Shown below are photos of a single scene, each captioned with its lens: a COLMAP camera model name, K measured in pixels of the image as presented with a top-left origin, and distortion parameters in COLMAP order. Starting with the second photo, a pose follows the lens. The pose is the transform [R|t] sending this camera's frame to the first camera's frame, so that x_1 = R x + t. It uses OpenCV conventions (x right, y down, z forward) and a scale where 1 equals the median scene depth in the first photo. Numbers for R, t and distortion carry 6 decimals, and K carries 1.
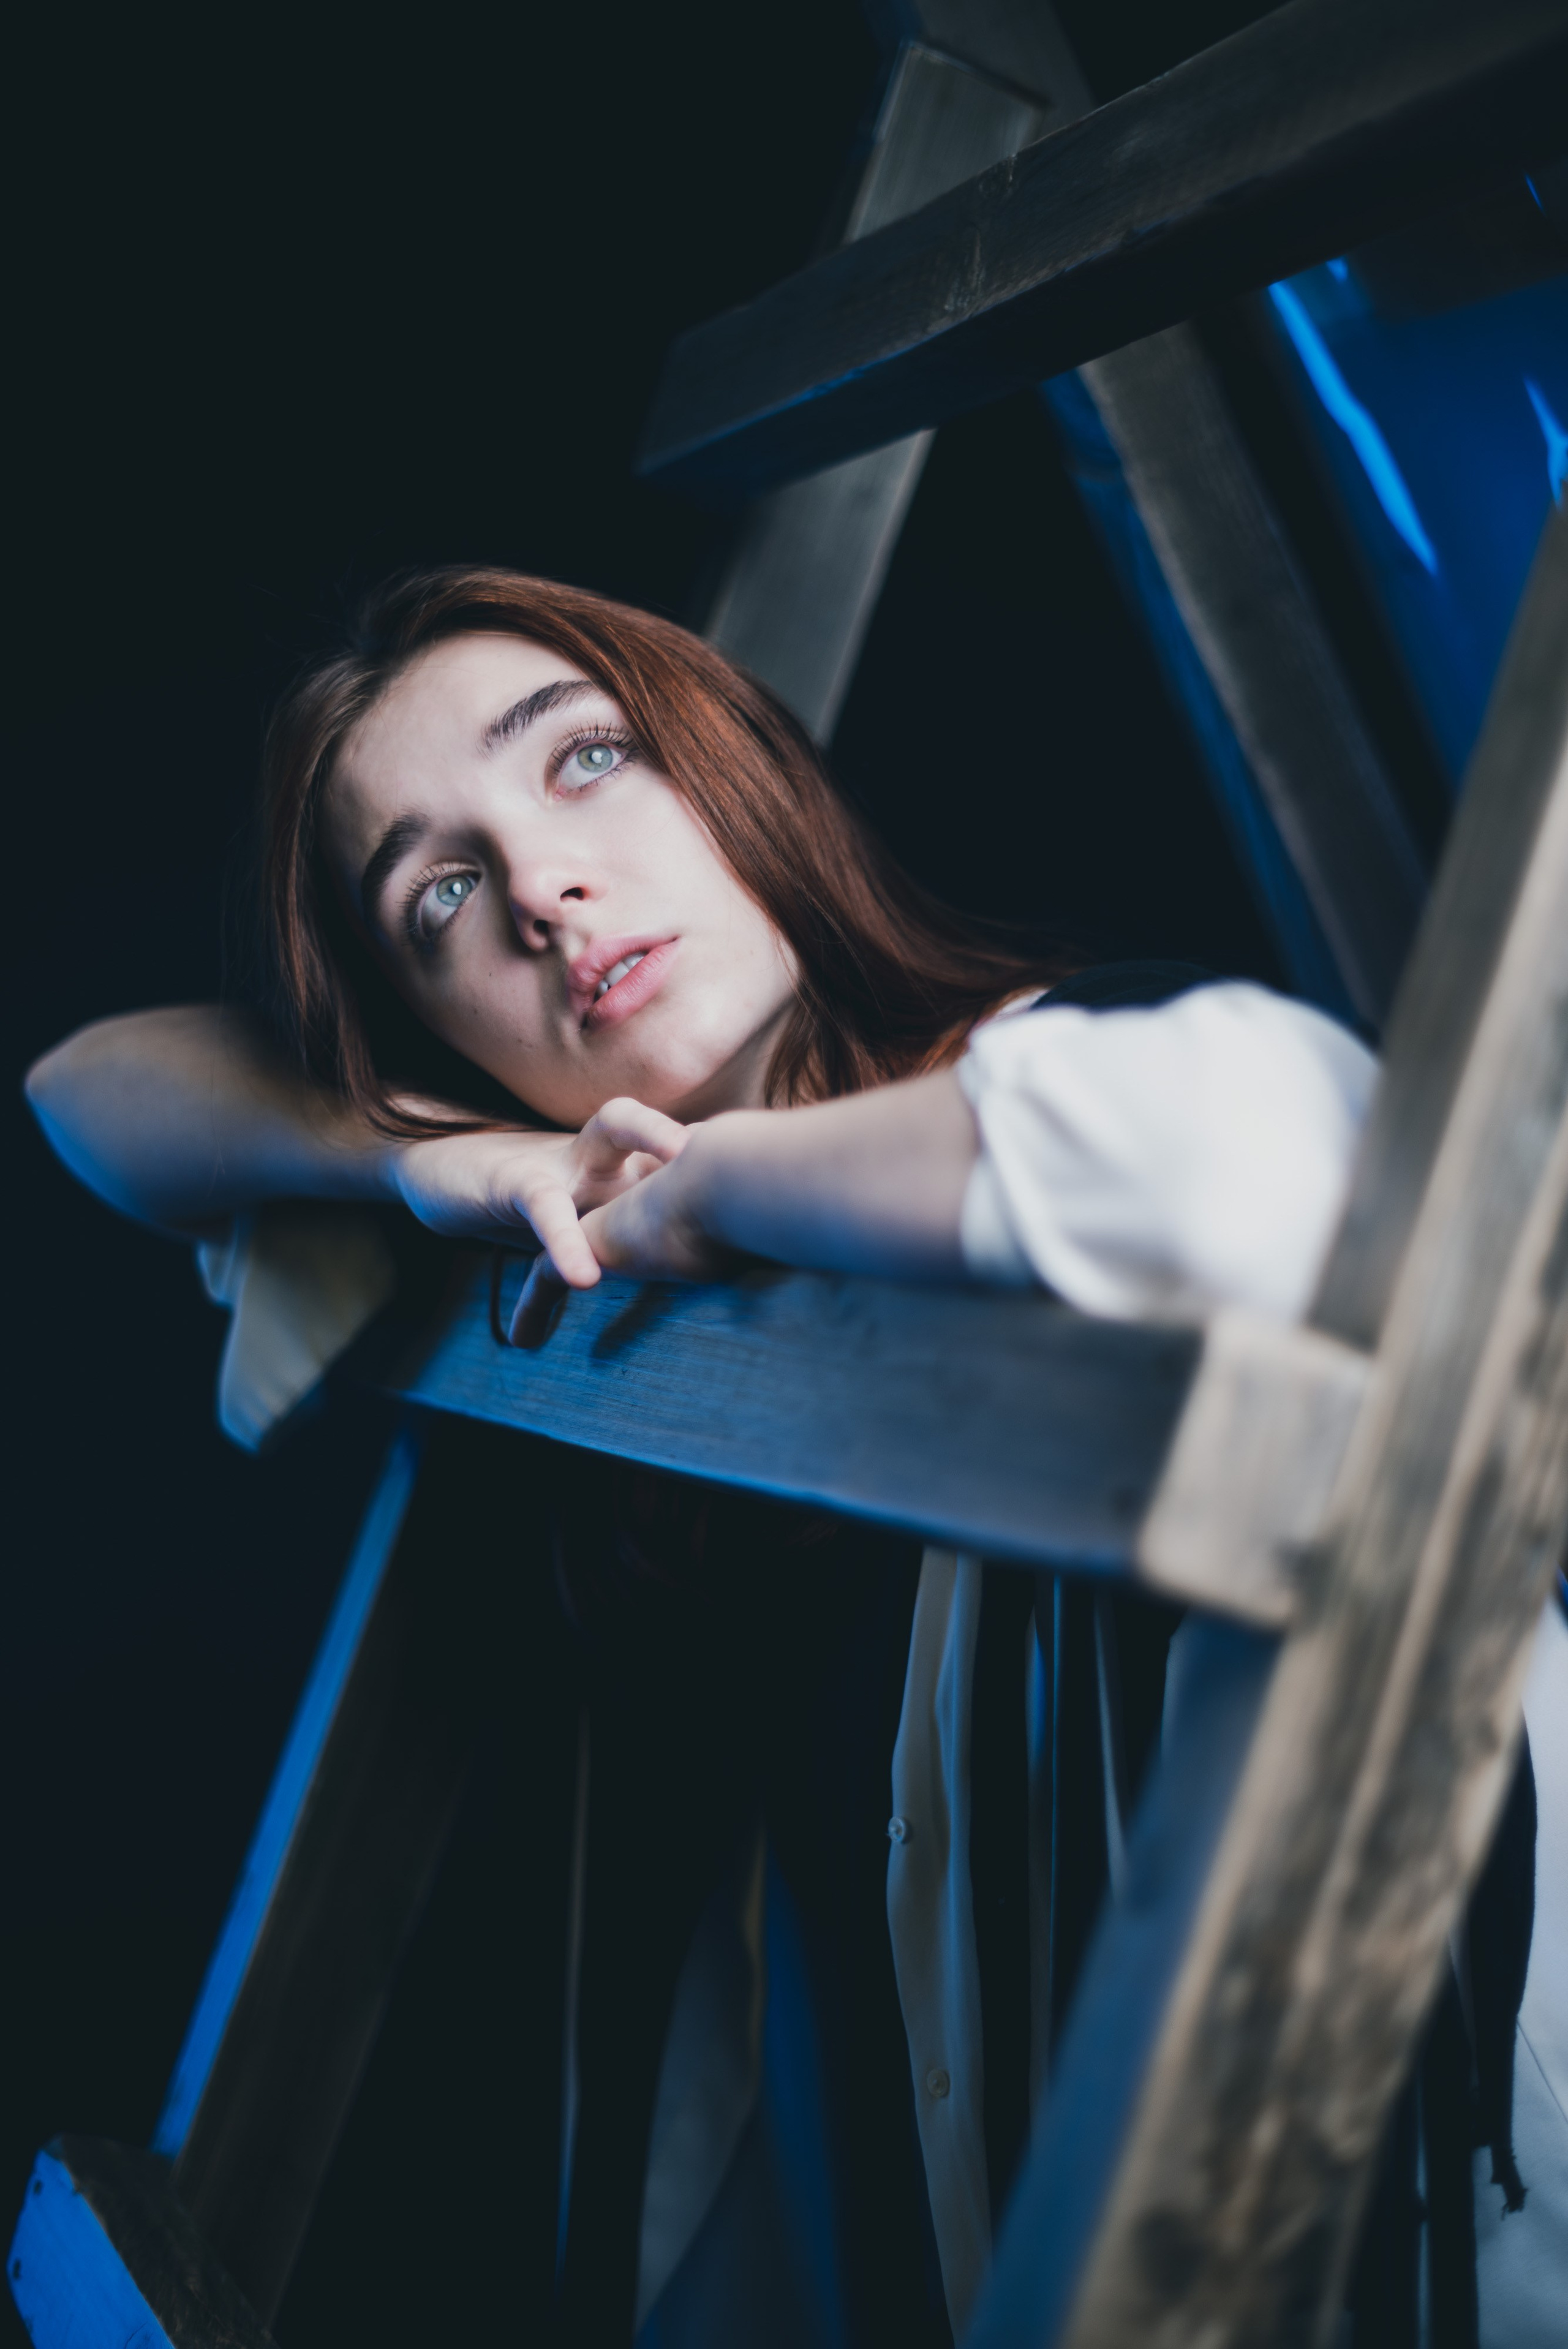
lens RADIAL K [[3369.2, 0, 784.0], [0, 3369.2, 1174.5], [0, 0, 1]] dist [0.006281, 0.031428]
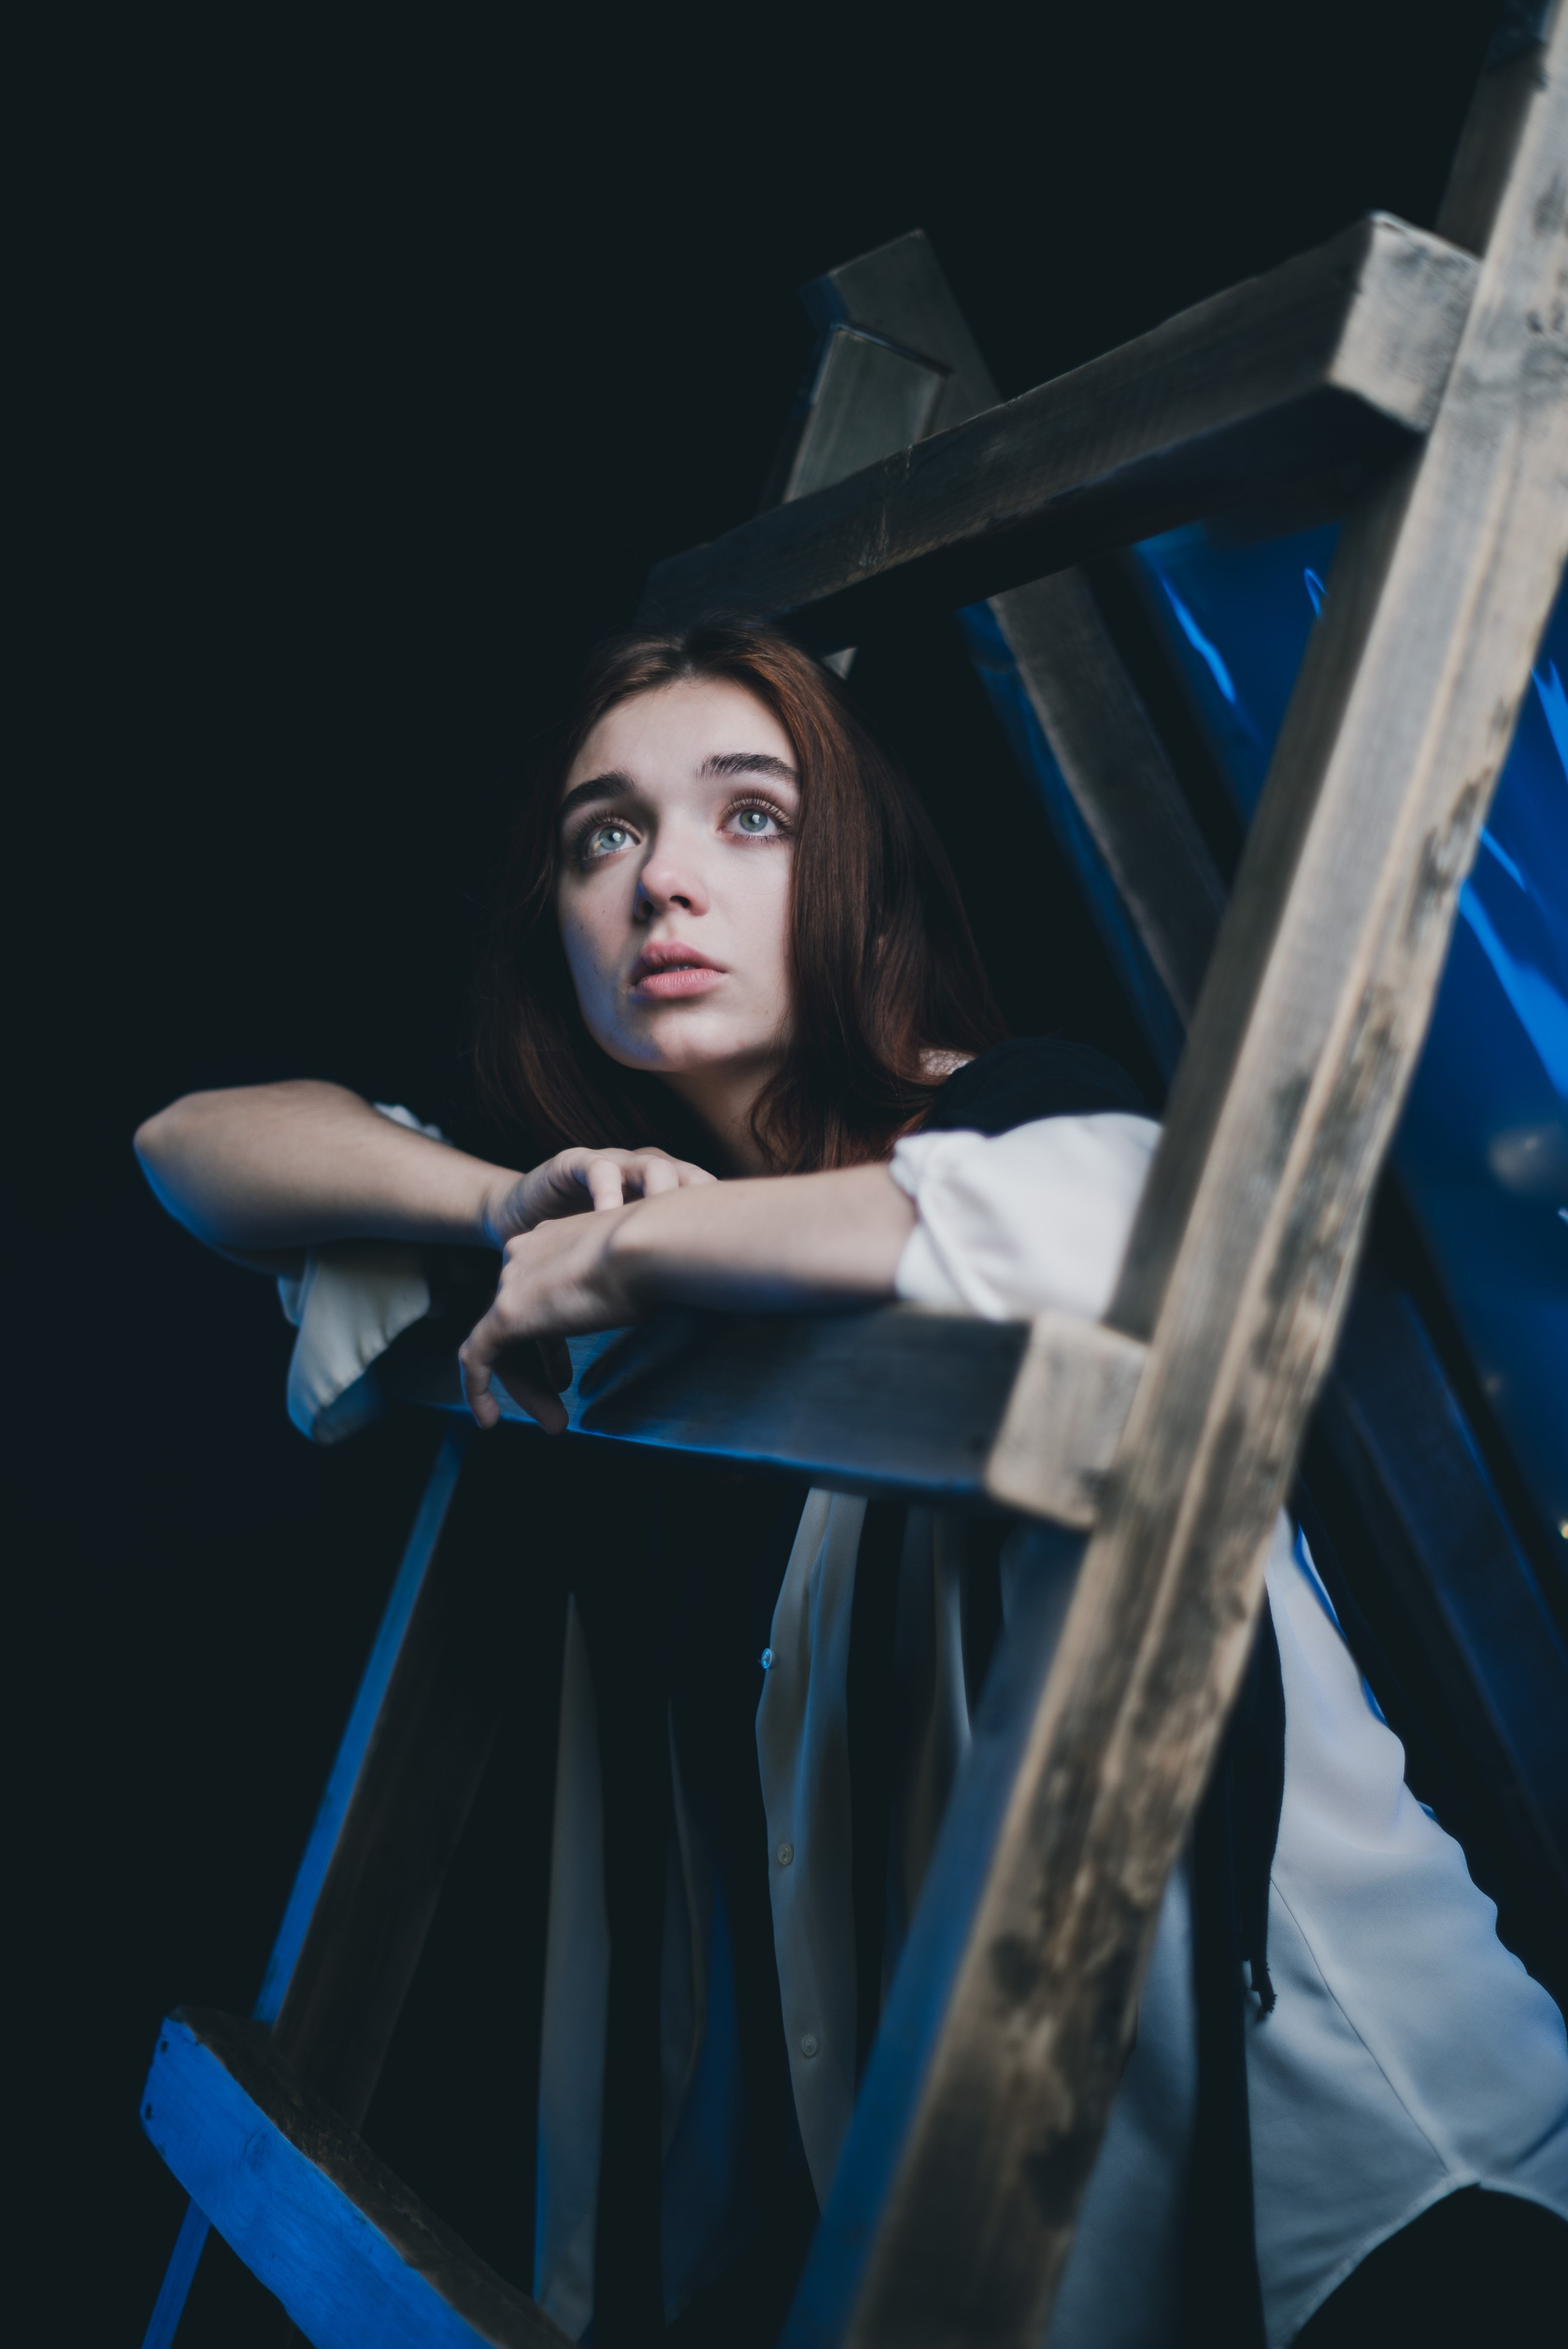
lens RADIAL K [[3359.1, 0, 889.9], [0, 3359.1, 1172.0], [0, 0, 1]] dist [-0.034073, -0.010781]
pose [[0.999247, -0.013940, 0.036220, 0.010436], [0.014833, 0.999590, -0.024511, 0.011573], [-0.035863, 0.025030, 0.999043, -0.328447]]
